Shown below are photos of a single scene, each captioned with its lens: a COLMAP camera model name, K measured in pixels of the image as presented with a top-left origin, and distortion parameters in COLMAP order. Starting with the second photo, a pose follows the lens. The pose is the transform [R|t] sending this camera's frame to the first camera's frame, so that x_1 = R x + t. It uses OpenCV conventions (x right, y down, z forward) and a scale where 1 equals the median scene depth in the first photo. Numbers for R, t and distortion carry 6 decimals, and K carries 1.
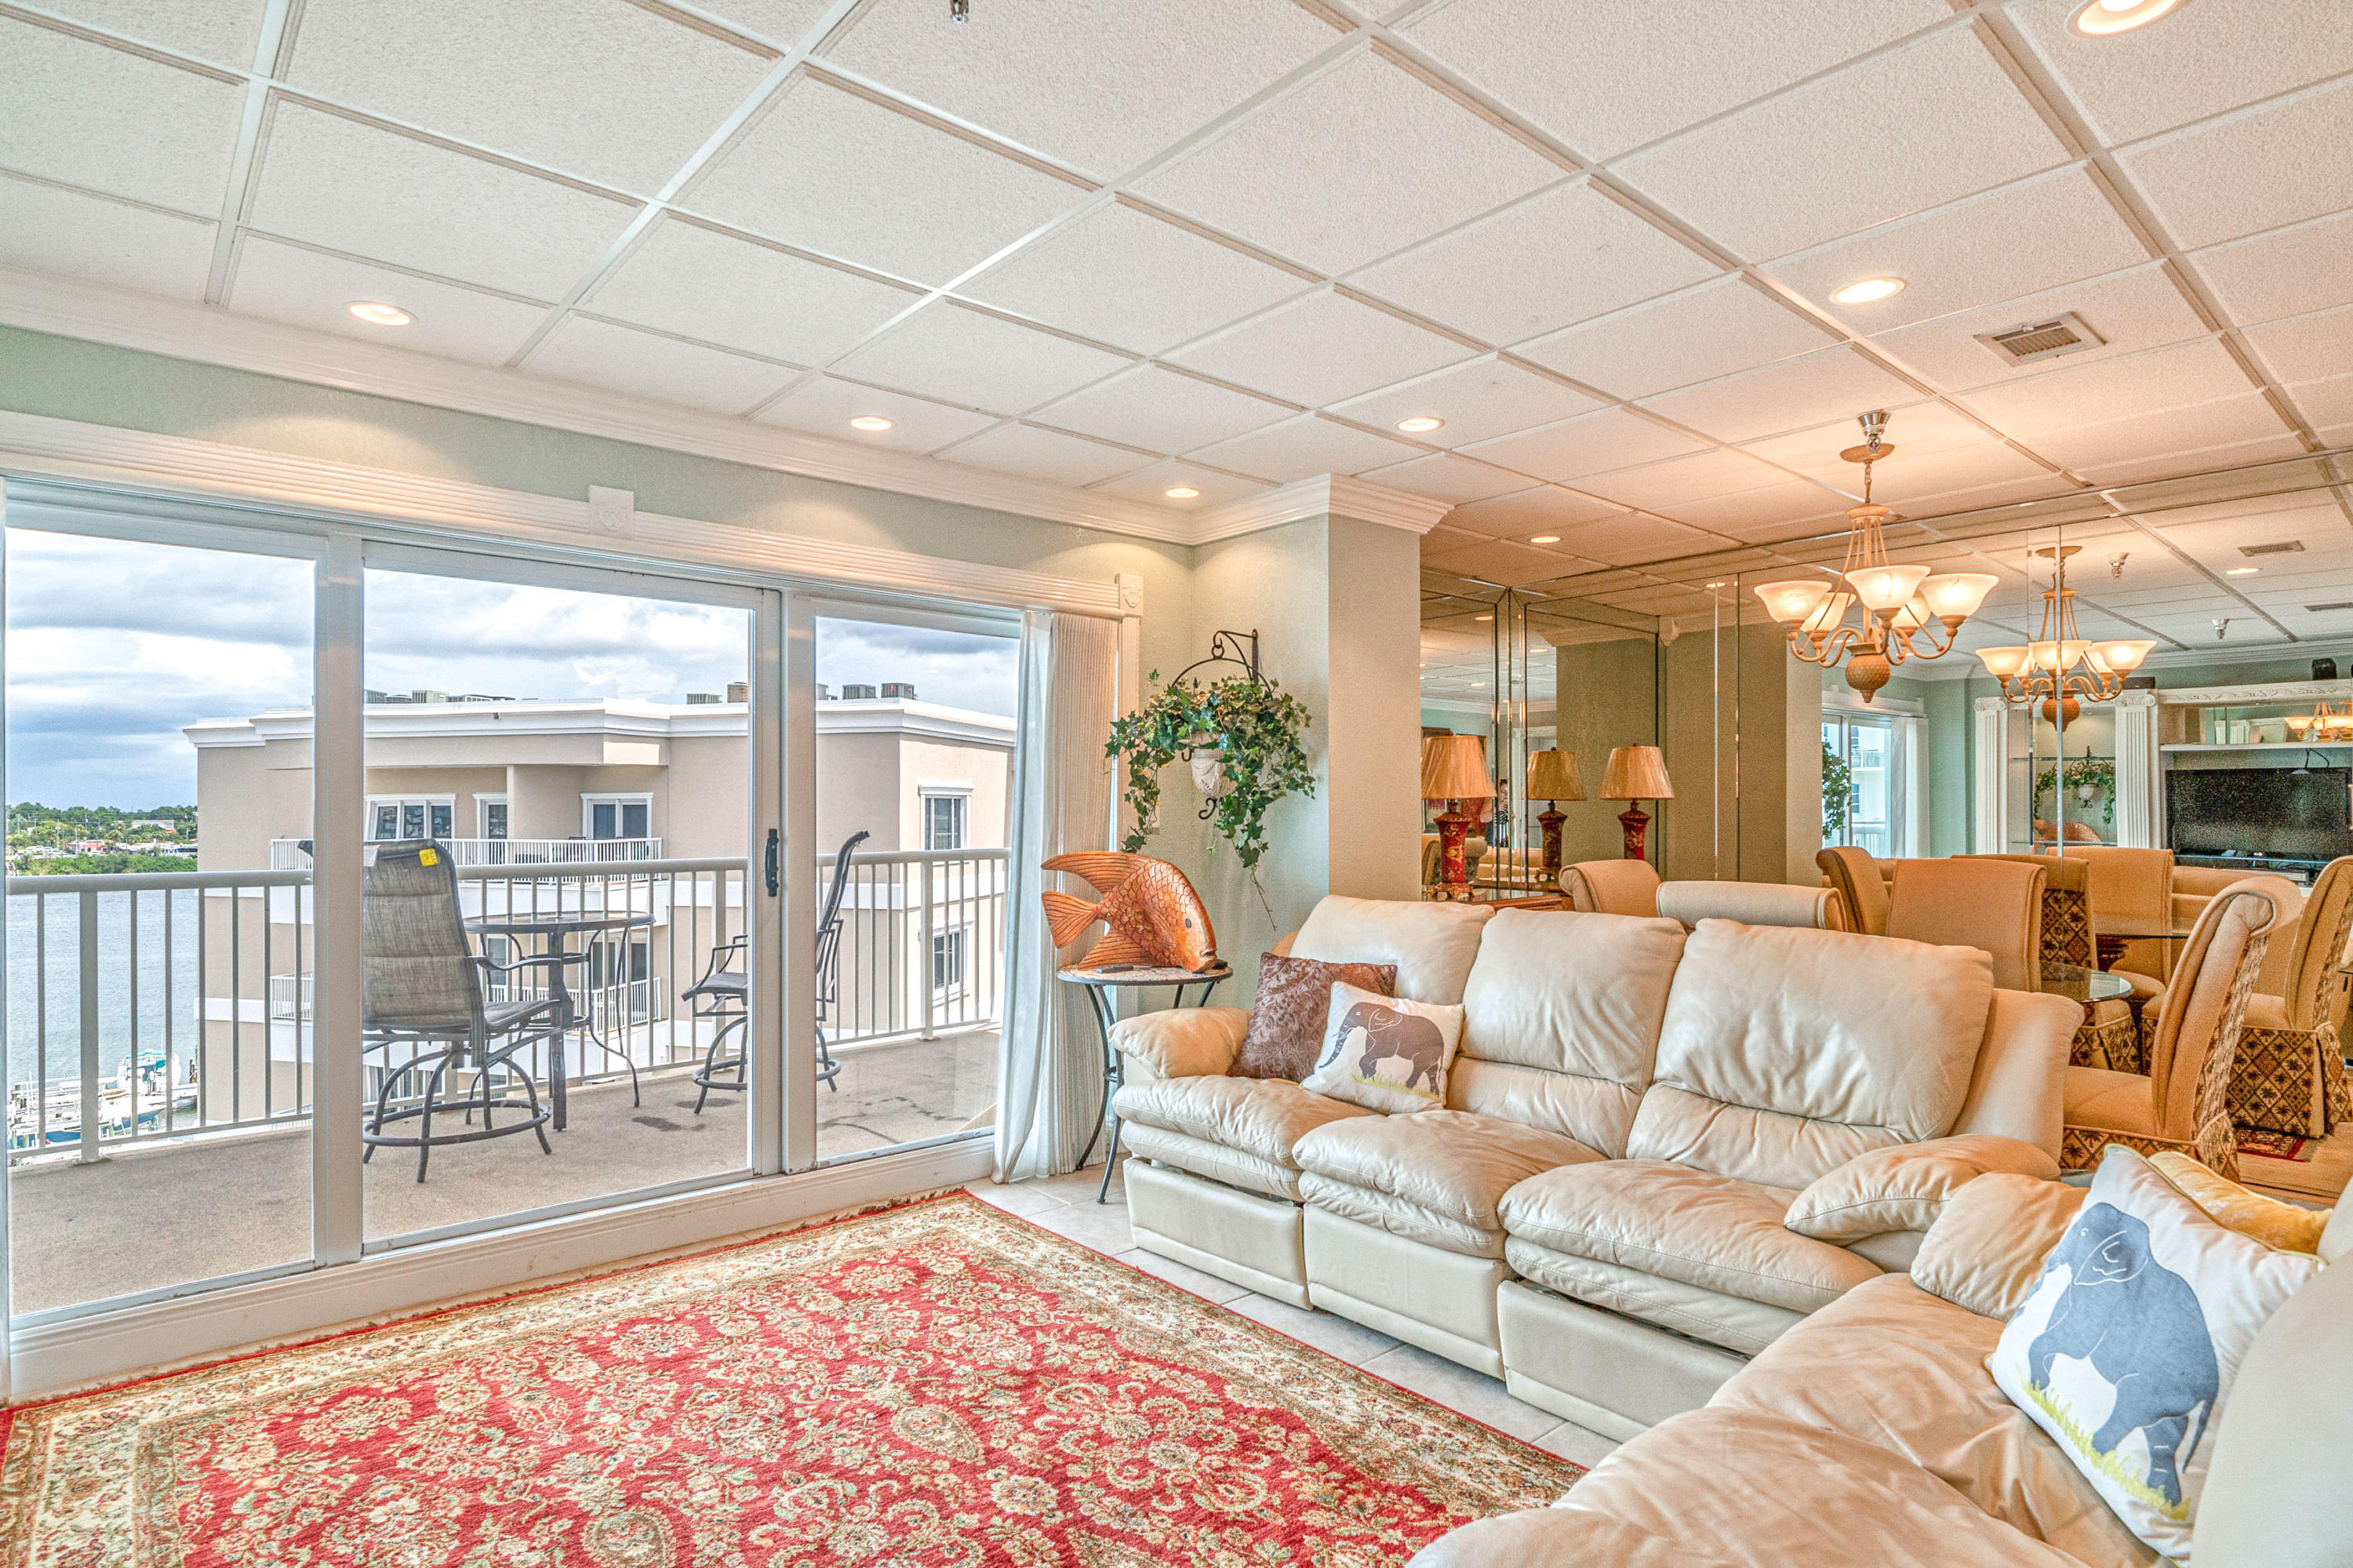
lens RADIAL K [[1239.9, 0, 1172.7], [0, 1239.9, 807.0], [0, 0, 1]] dist [-0.000365, -0.001425]
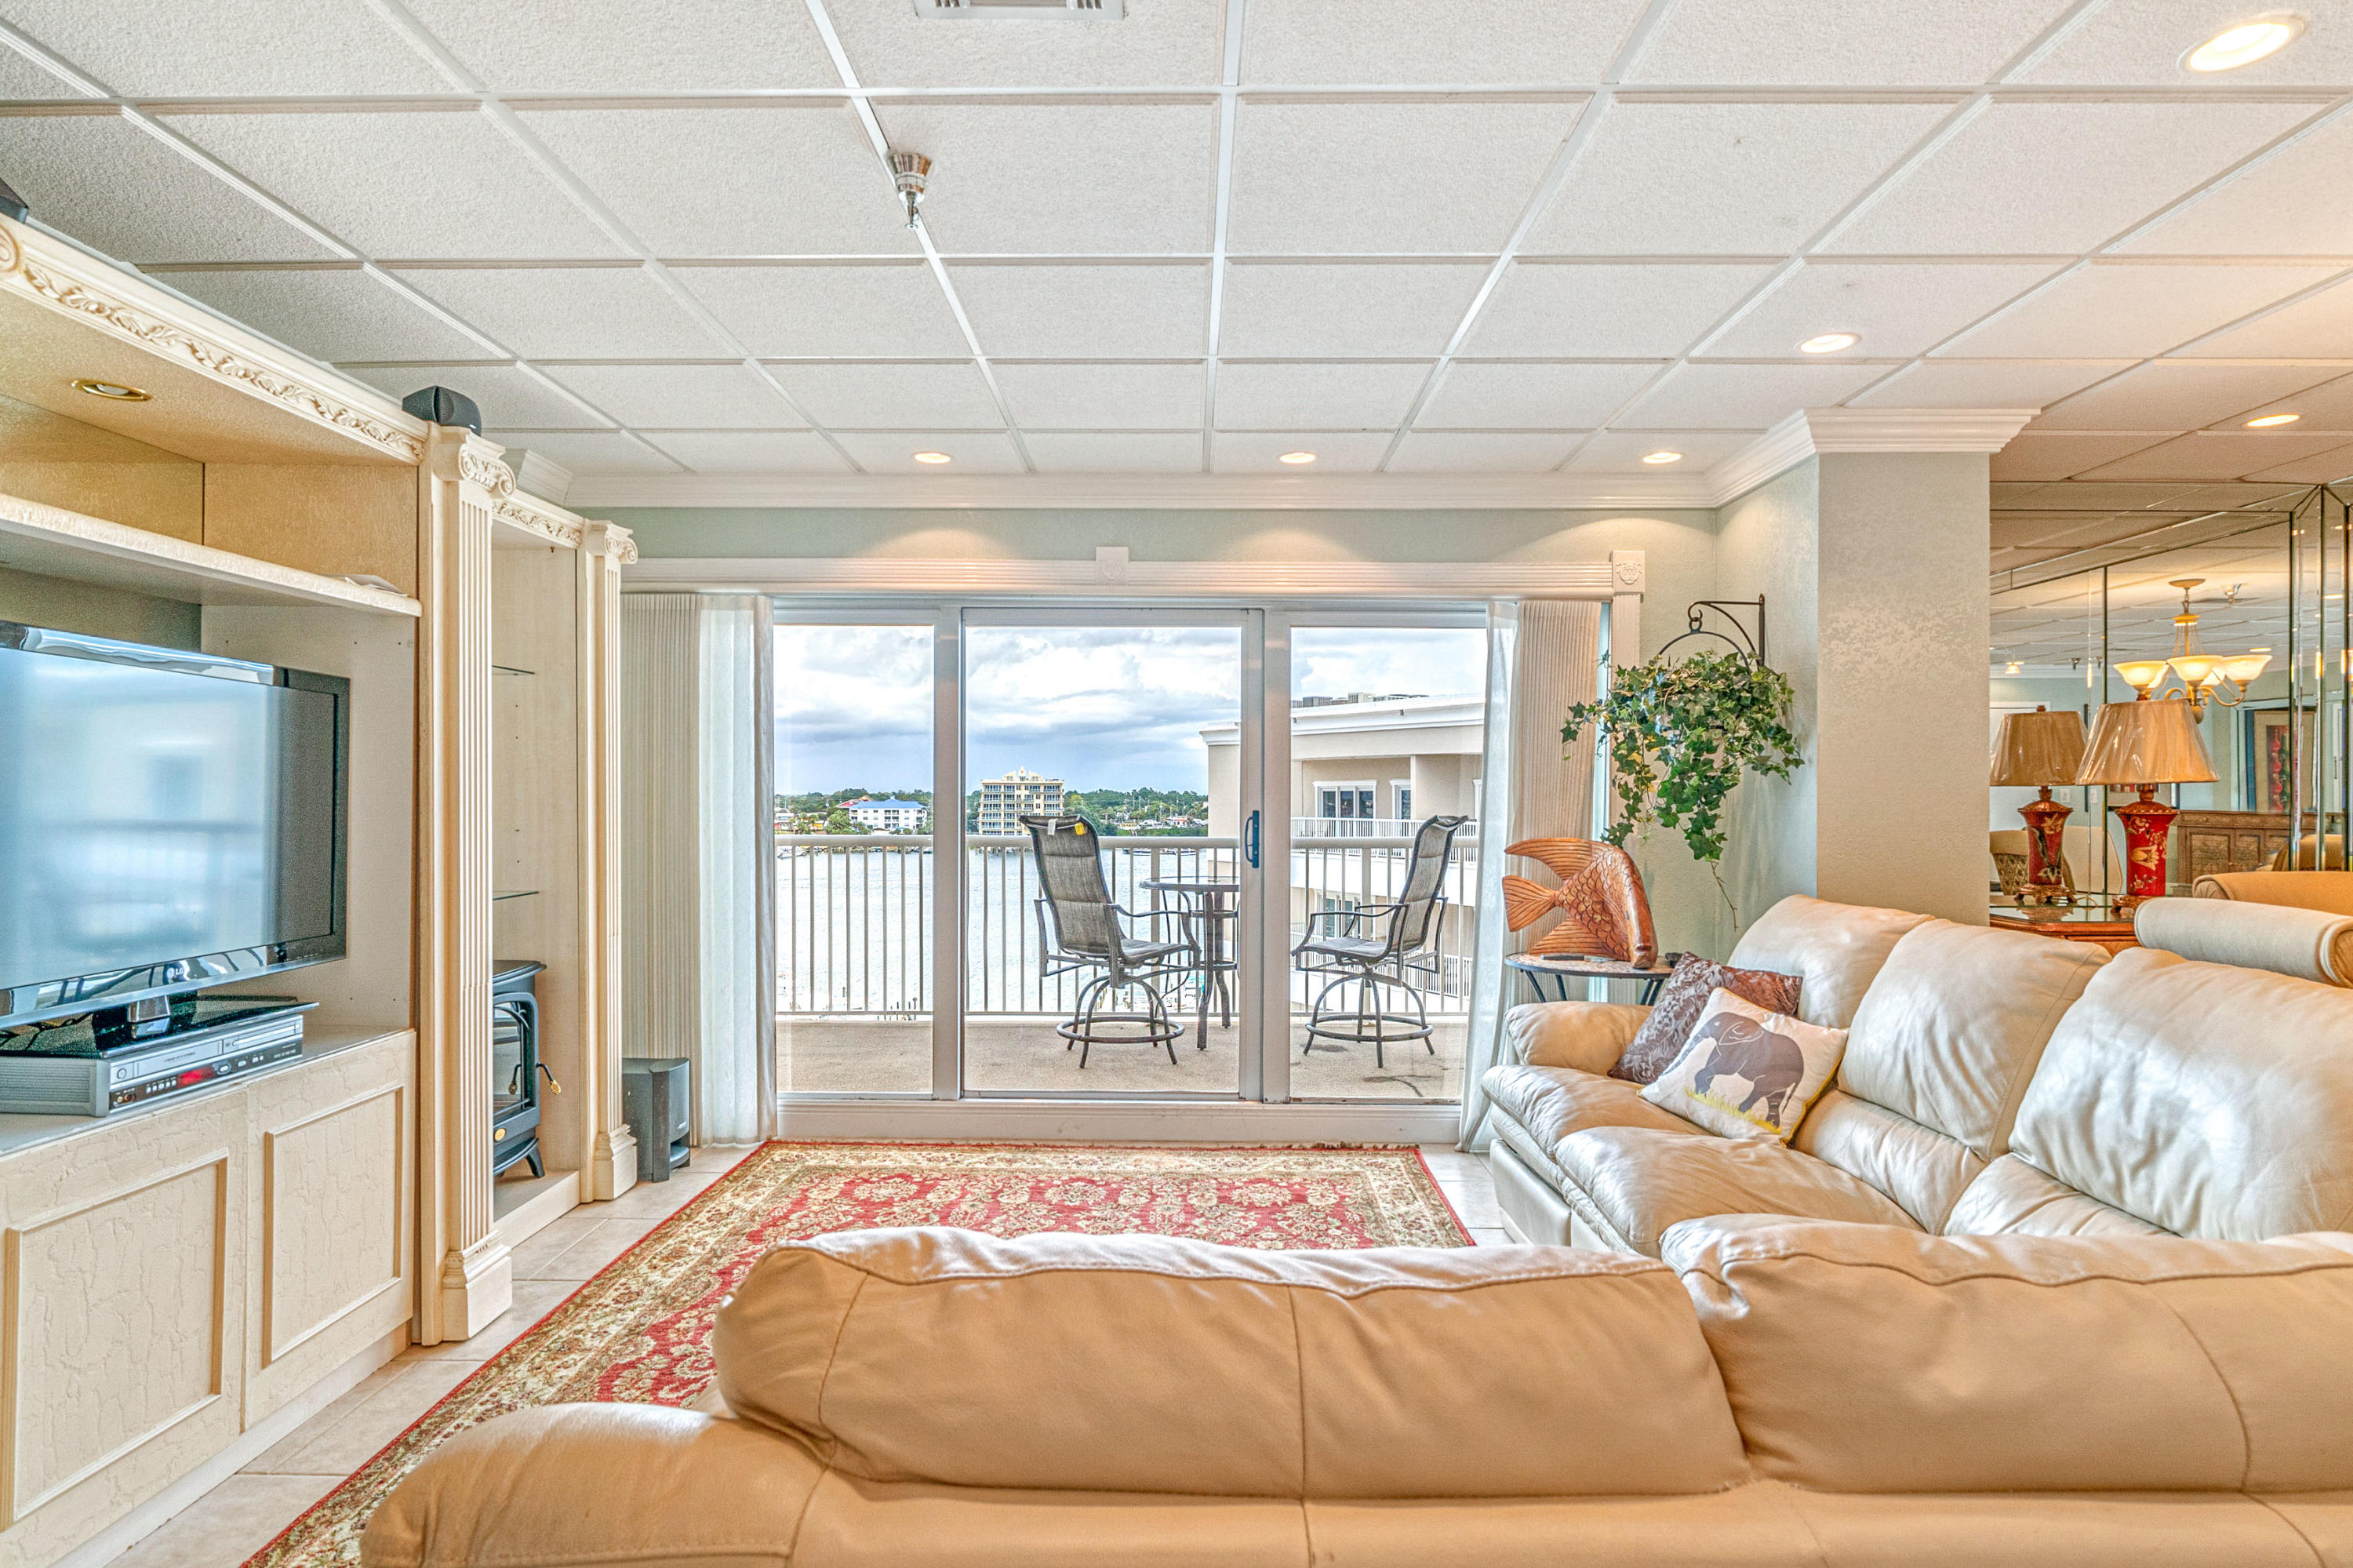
lens RADIAL K [[1239.9, 0, 1172.7], [0, 1239.9, 807.0], [0, 0, 1]] dist [-0.000365, -0.001425]
pose [[0.745215, 0.010376, -0.666744, 0.468399], [-0.002424, 0.999914, 0.012851, -0.001068], [0.666820, -0.007961, 0.745176, 0.071242]]
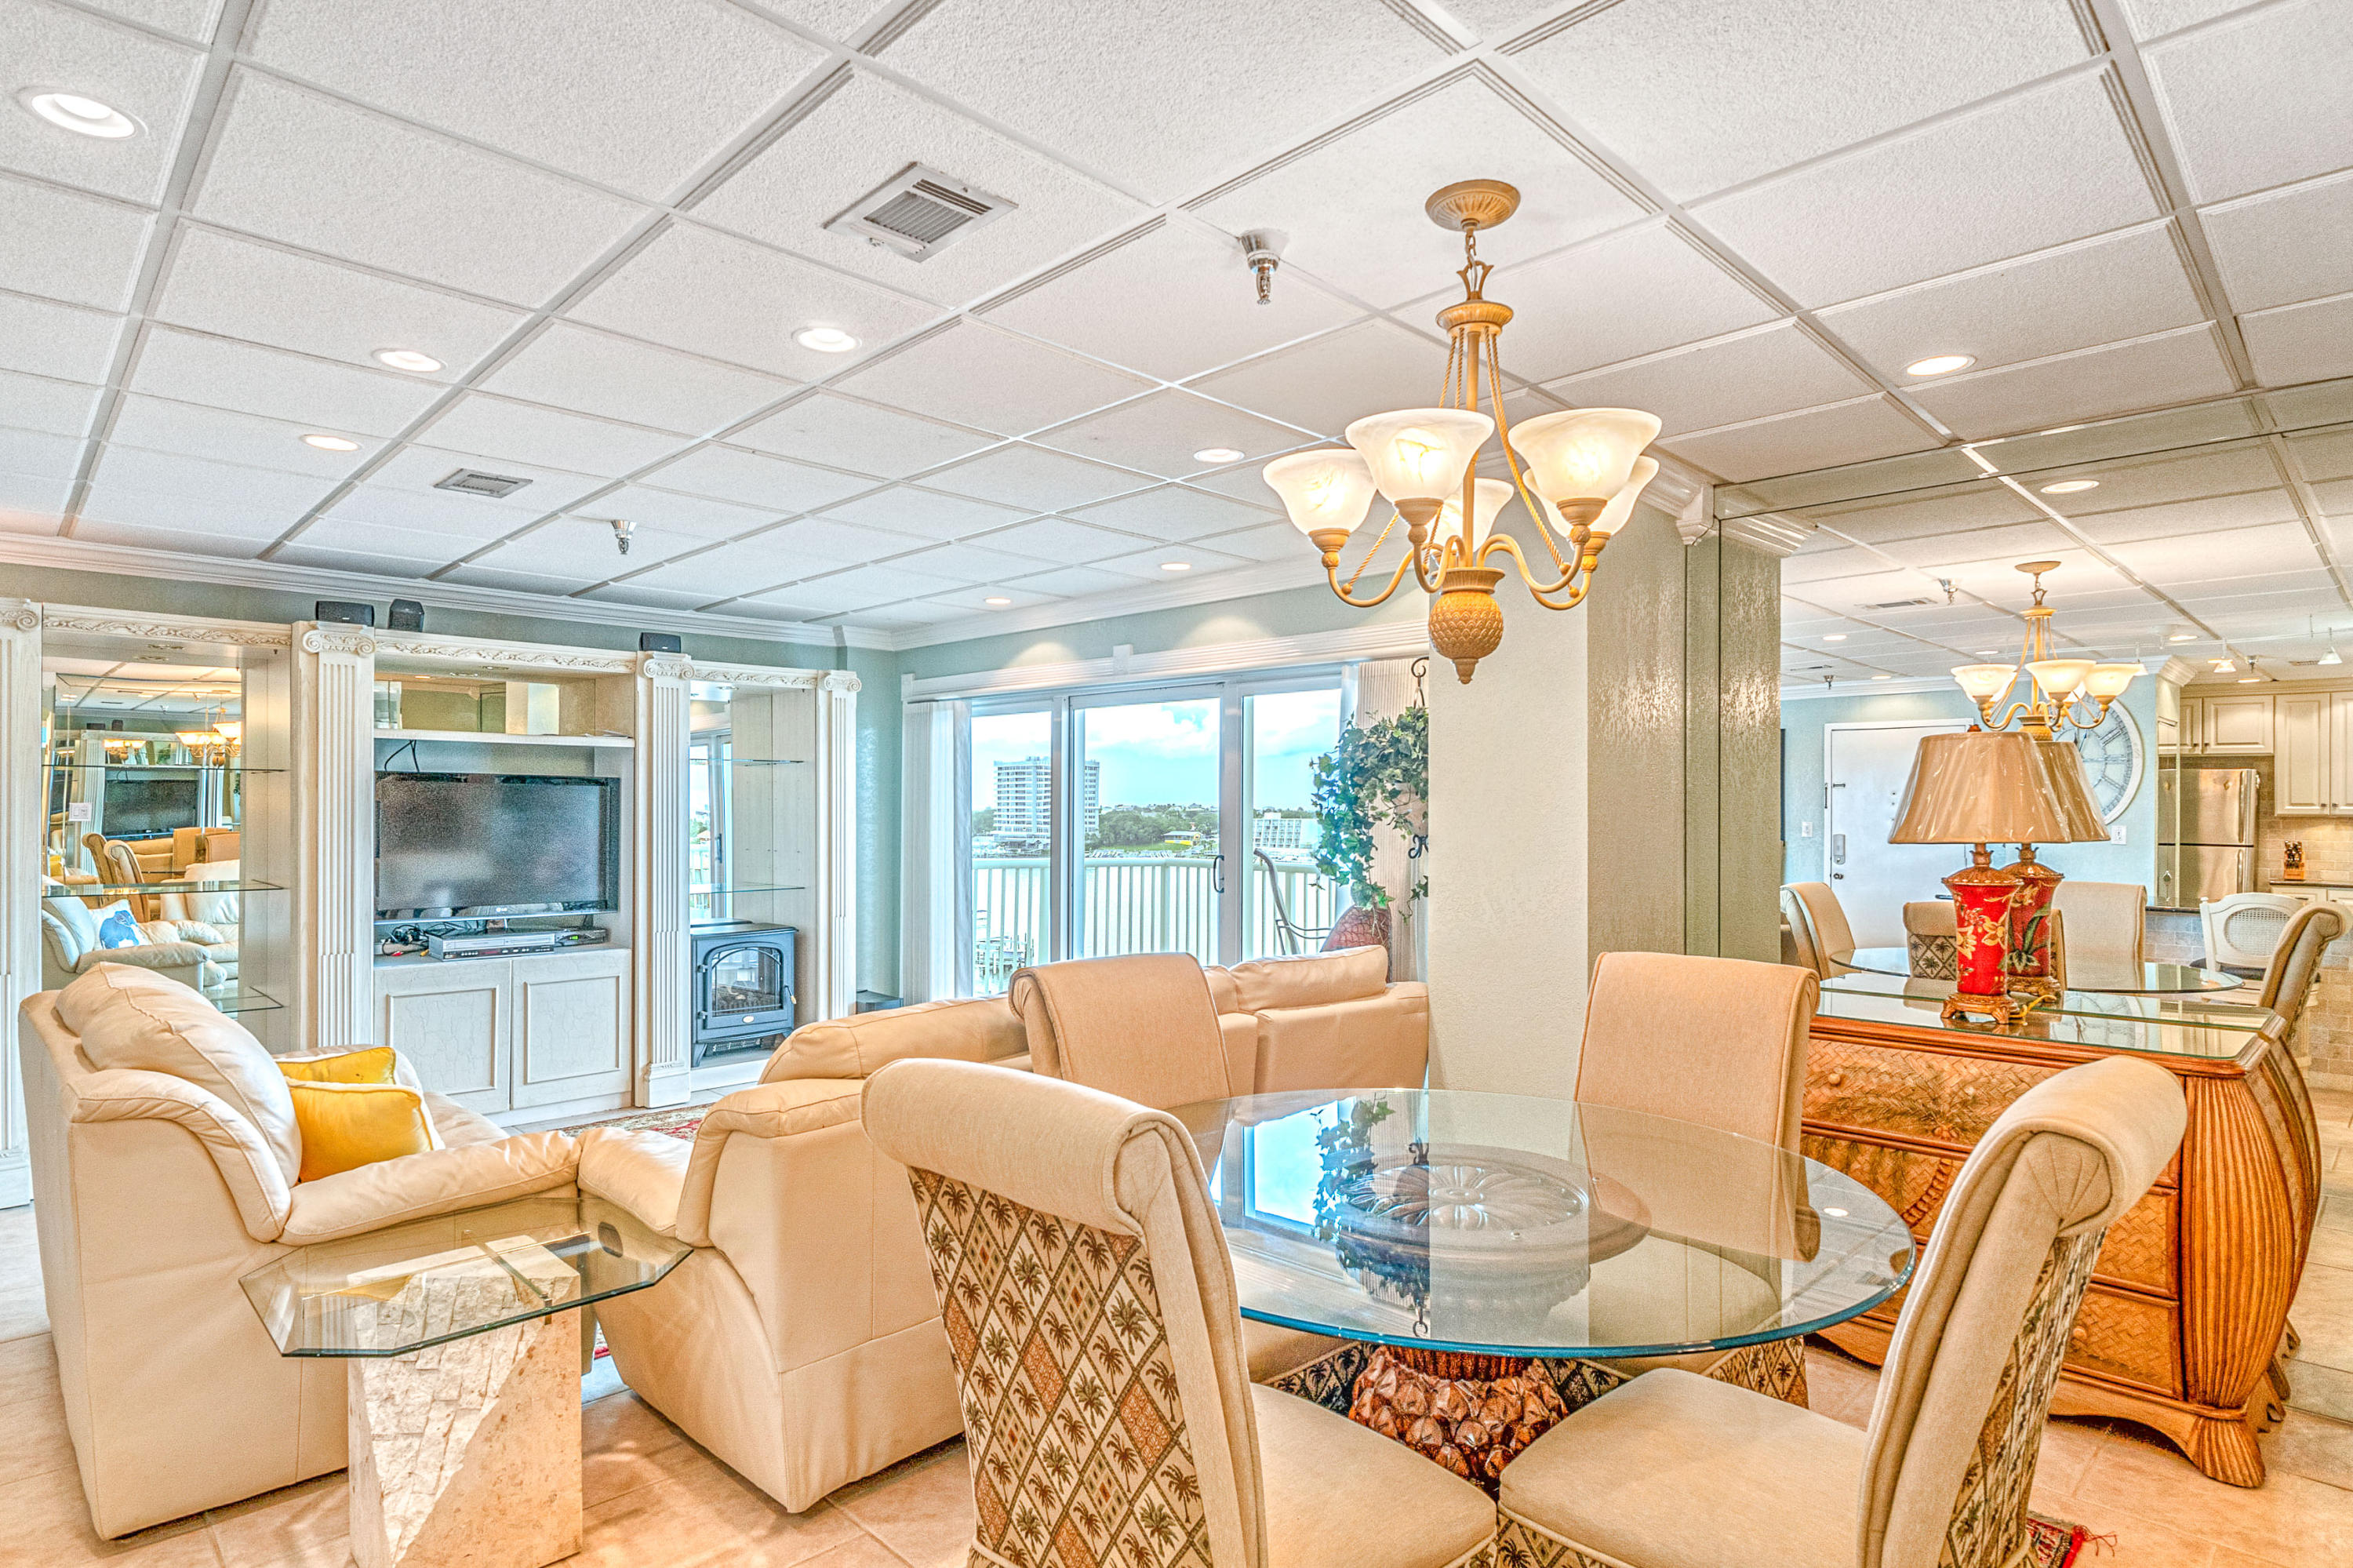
lens RADIAL K [[1239.9, 0, 1172.7], [0, 1239.9, 807.0], [0, 0, 1]] dist [-0.000365, -0.001425]
pose [[0.046946, -0.000736, -0.998897, 1.257062], [-0.002879, 0.999995, -0.000872, -0.034551], [0.998893, 0.002916, 0.046944, 0.997201]]
